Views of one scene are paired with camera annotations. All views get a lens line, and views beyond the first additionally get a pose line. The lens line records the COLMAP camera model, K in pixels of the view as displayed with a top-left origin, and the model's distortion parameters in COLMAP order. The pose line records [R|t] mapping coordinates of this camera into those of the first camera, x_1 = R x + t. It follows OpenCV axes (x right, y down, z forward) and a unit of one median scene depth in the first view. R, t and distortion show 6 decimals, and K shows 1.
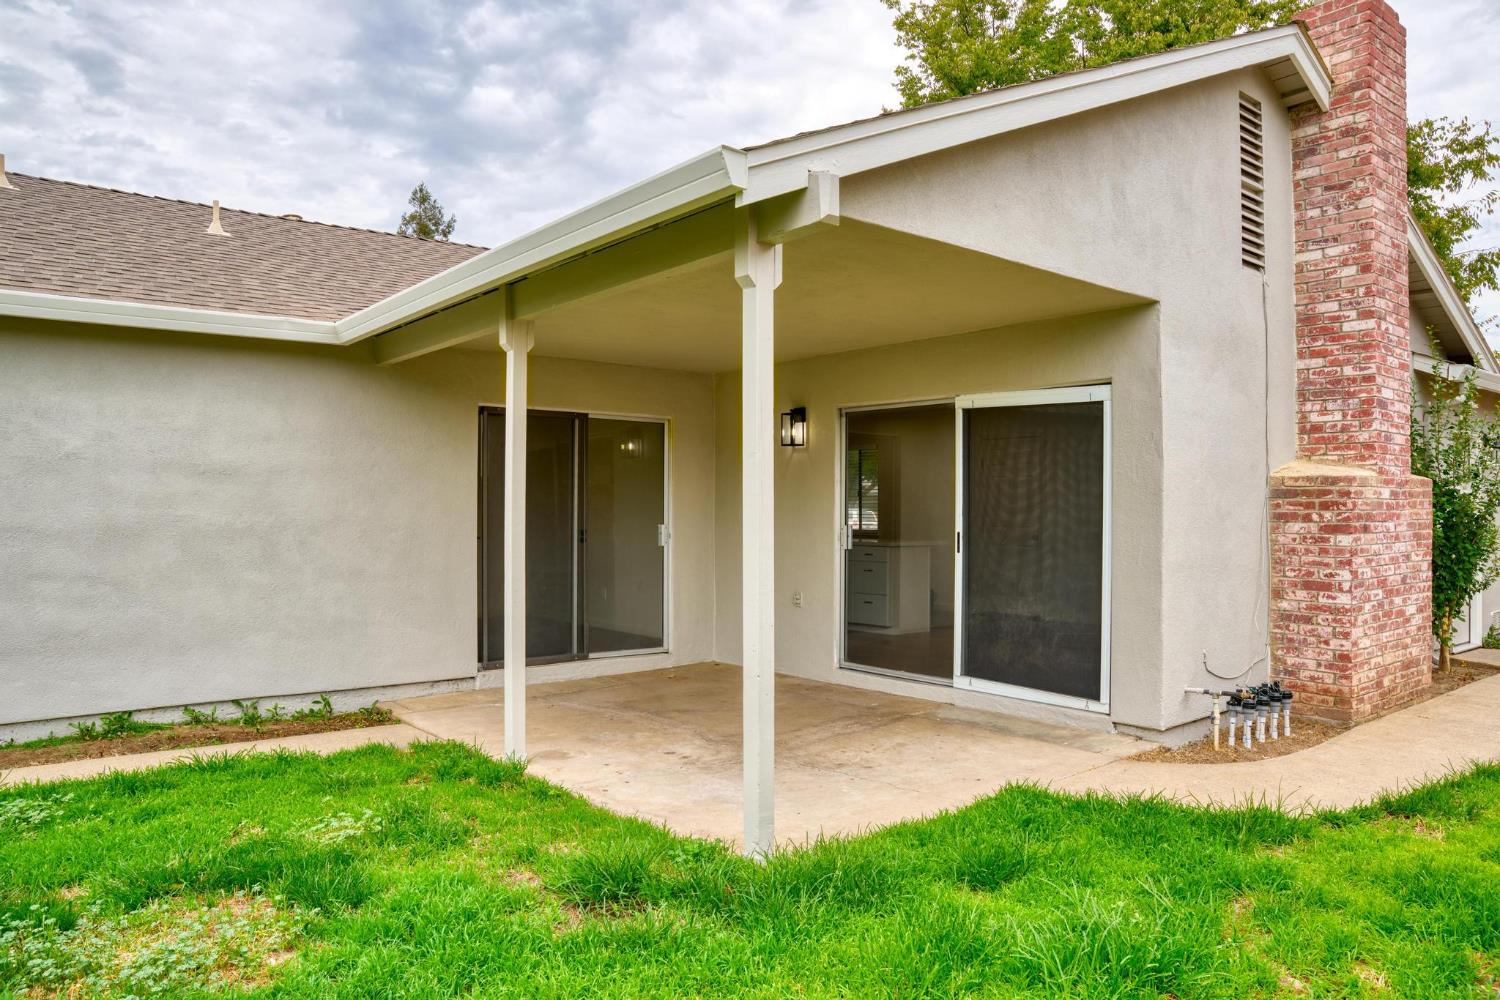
lens RADIAL K [[1166.4, 0, 743.1], [0, 1166.4, 460.3], [0, 0, 1]] dist [0.050814, 0.002090]
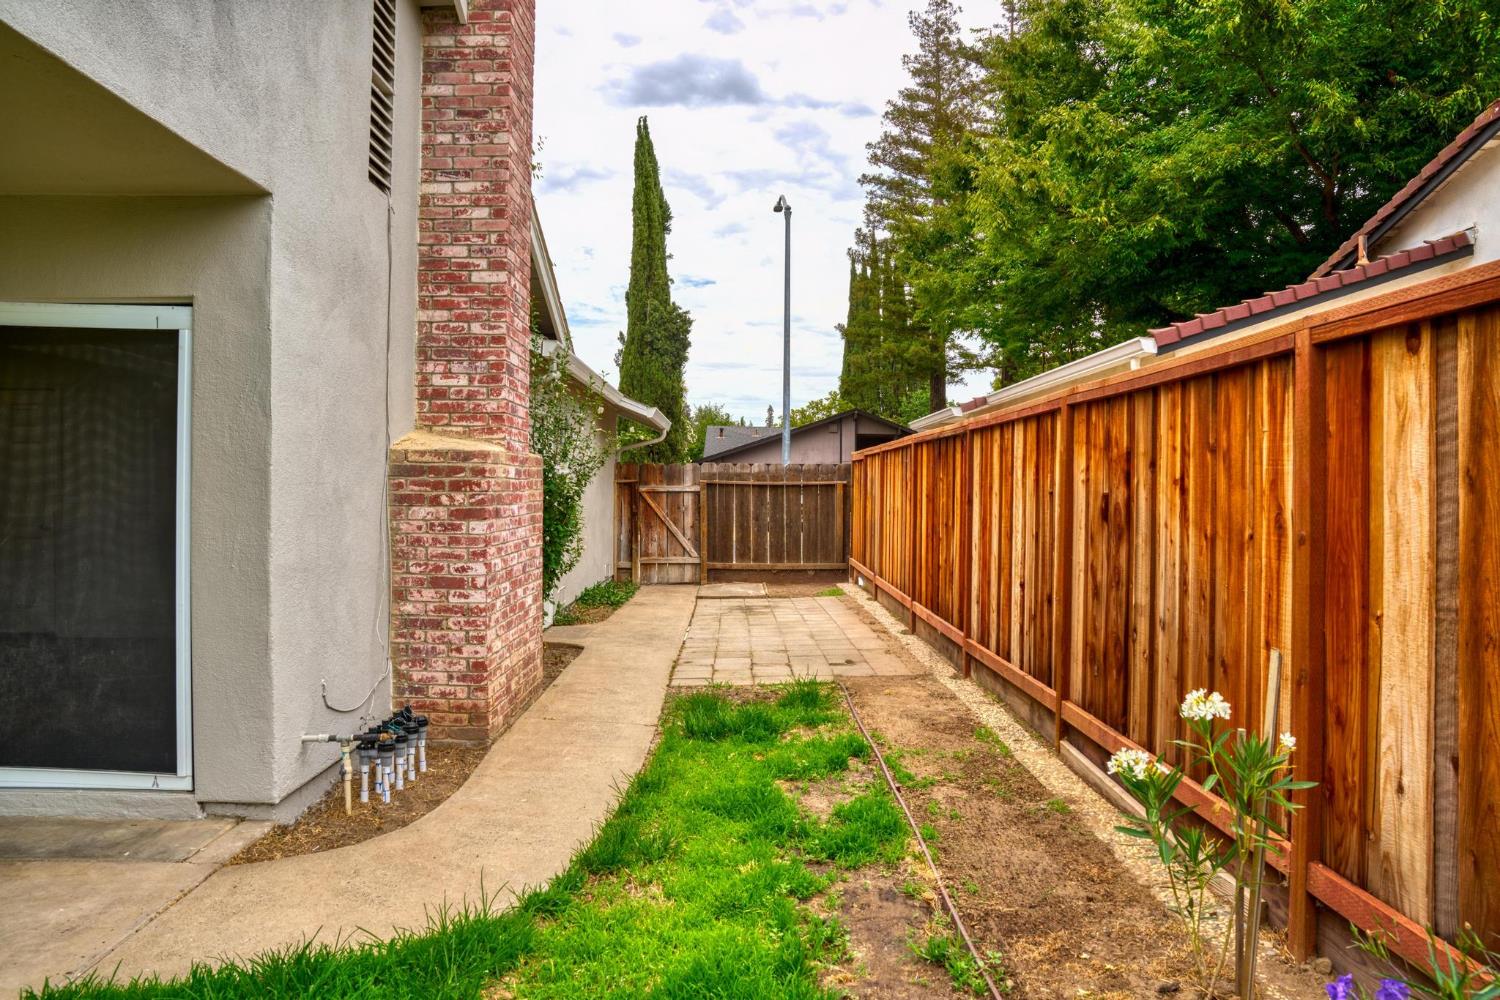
lens RADIAL K [[989.2, 0, 796.4], [0, 989.2, 510.4], [0, 0, 1]] dist [-0.119843, 0.045681]
pose [[0.582987, -0.015608, 0.812331, 0.071981], [-0.044290, 0.997718, 0.050956, 0.009702], [-0.811273, -0.065685, 0.580966, 0.393569]]
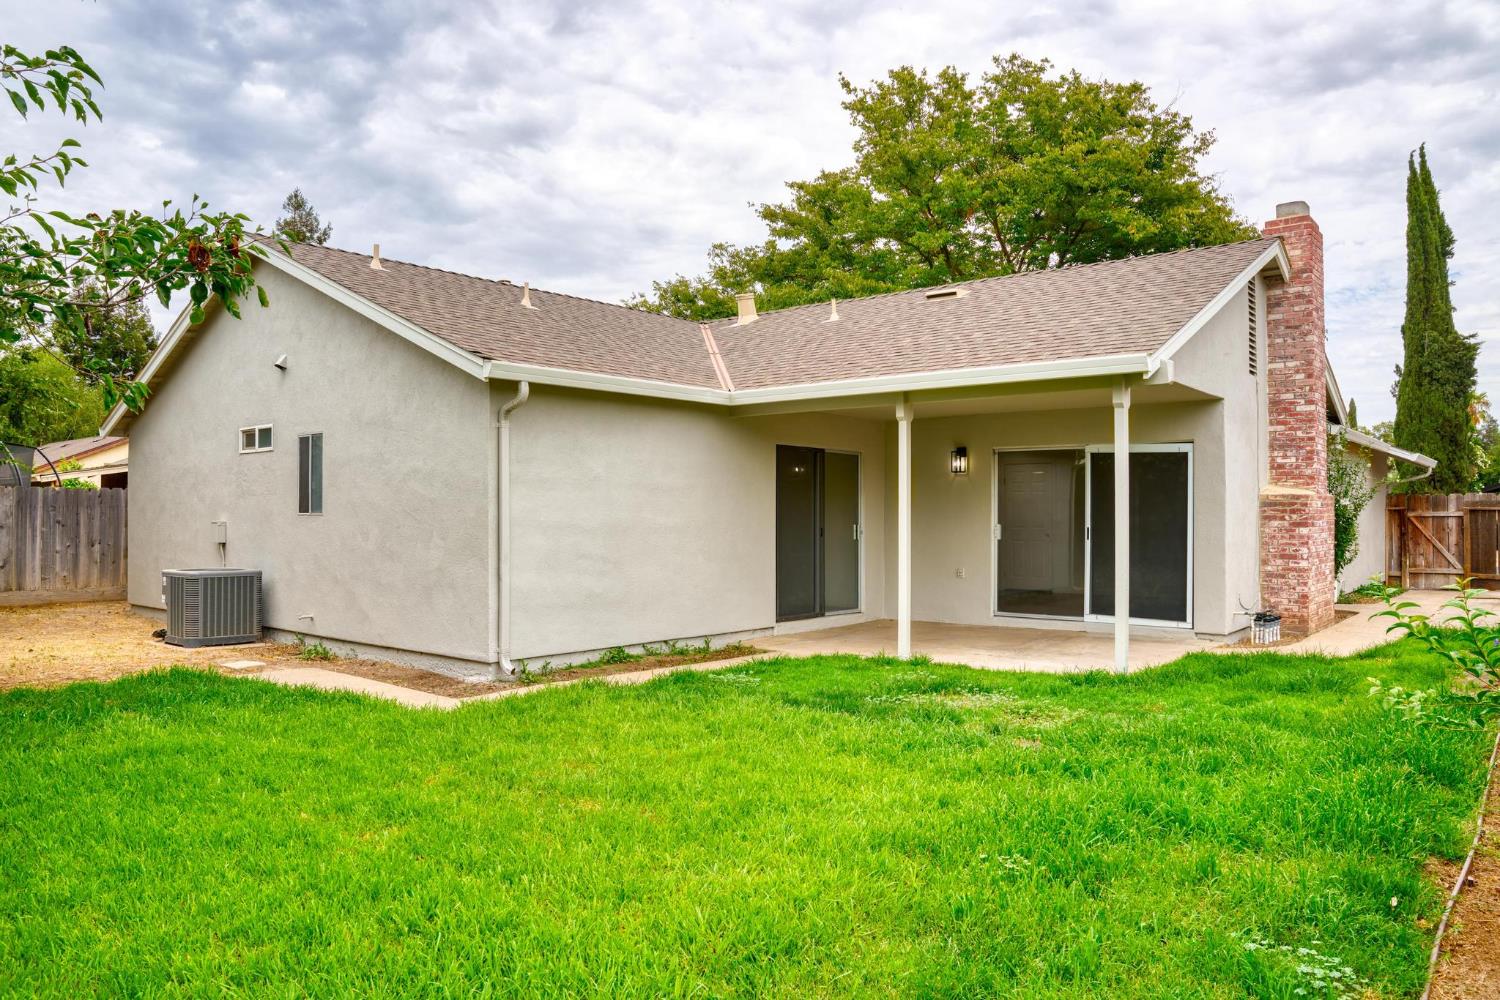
lens RADIAL K [[1098.1, 0, 775.8], [0, 1098.1, 493.2], [0, 0, 1]] dist [-0.049188, 0.029370]
pose [[0.971269, 0.005210, 0.237927, -0.617779], [-0.011905, 0.999572, 0.026711, -0.021931], [-0.237686, -0.028776, 0.970916, -0.373609]]
